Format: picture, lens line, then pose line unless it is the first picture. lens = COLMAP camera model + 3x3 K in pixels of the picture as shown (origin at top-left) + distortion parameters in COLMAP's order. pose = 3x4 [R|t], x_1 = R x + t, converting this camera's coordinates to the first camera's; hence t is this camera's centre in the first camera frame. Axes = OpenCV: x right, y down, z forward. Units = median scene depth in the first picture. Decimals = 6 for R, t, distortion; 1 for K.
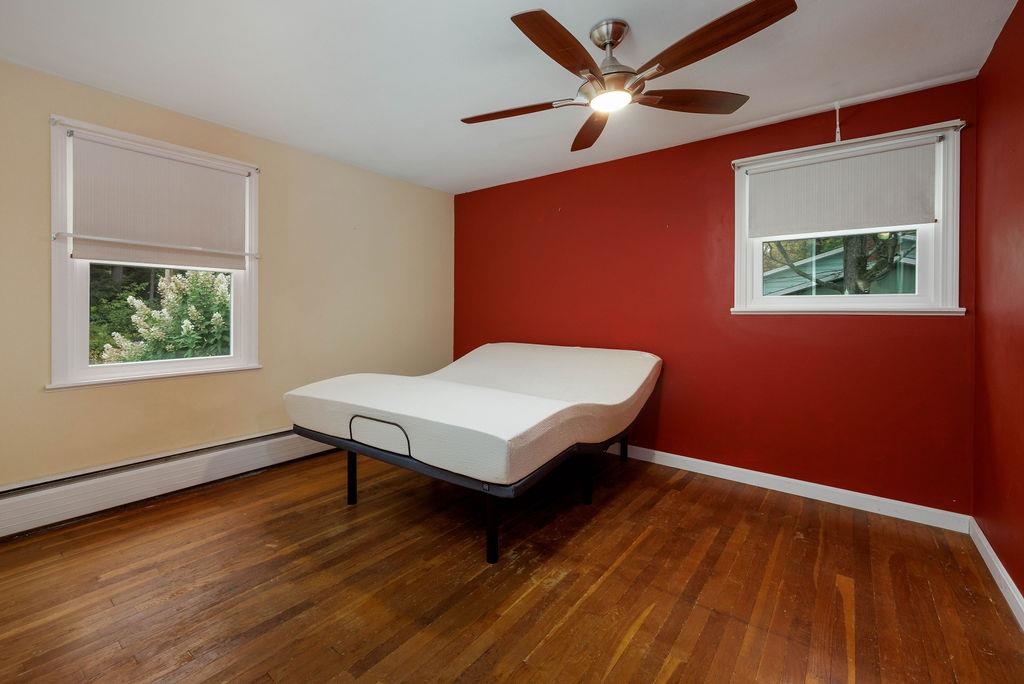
lens RADIAL K [[429.0, 0, 508.1], [0, 429.0, 308.7], [0, 0, 1]] dist [0.011476, -0.000462]
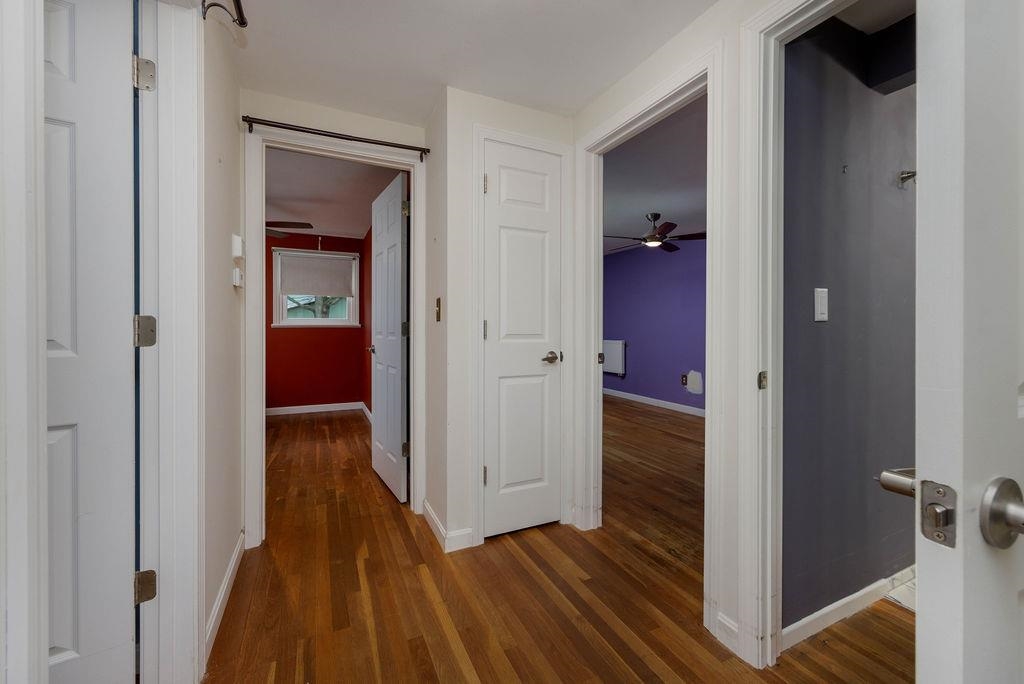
lens RADIAL K [[429.0, 0, 507.2], [0, 429.0, 332.0], [0, 0, 1]] dist [0.011476, -0.000462]
pose [[0.462054, -0.017850, 0.886672, -0.989696], [-0.001323, 0.999782, 0.020816, -0.013467], [-0.886851, -0.010792, 0.461930, -1.149189]]
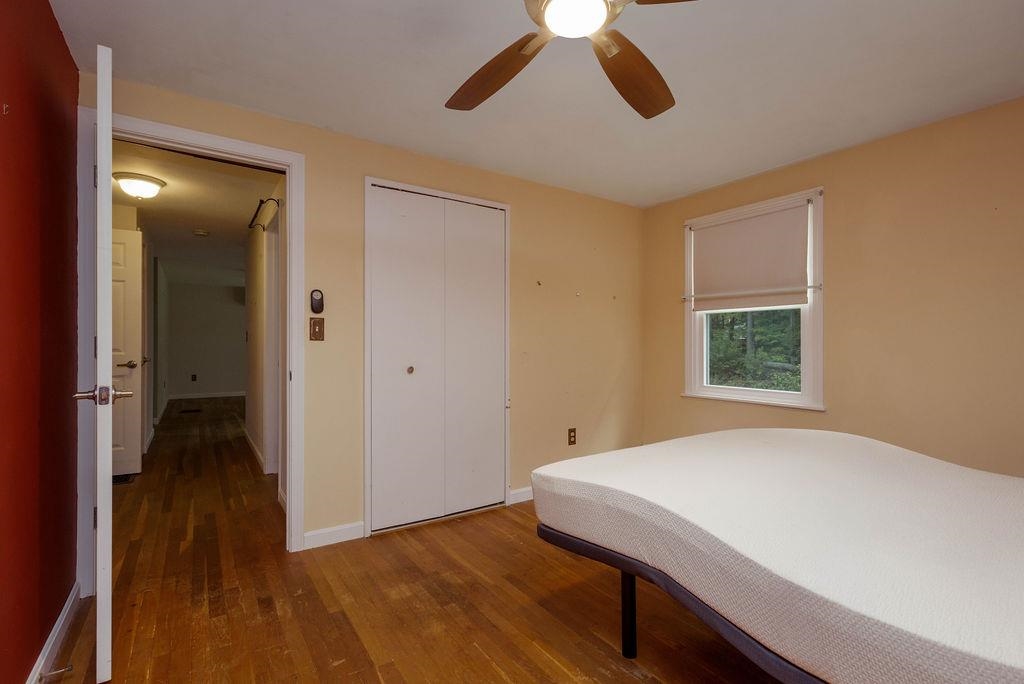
lens RADIAL K [[486.1, 0, 516.7], [0, 486.1, 344.5], [0, 0, 1]] dist [0.003607, 0.000310]
pose [[-0.309342, -0.008184, -0.950916, 0.781342], [-0.001404, 0.999966, -0.008150, 0.011832], [0.950950, -0.001186, -0.309343, 0.940200]]
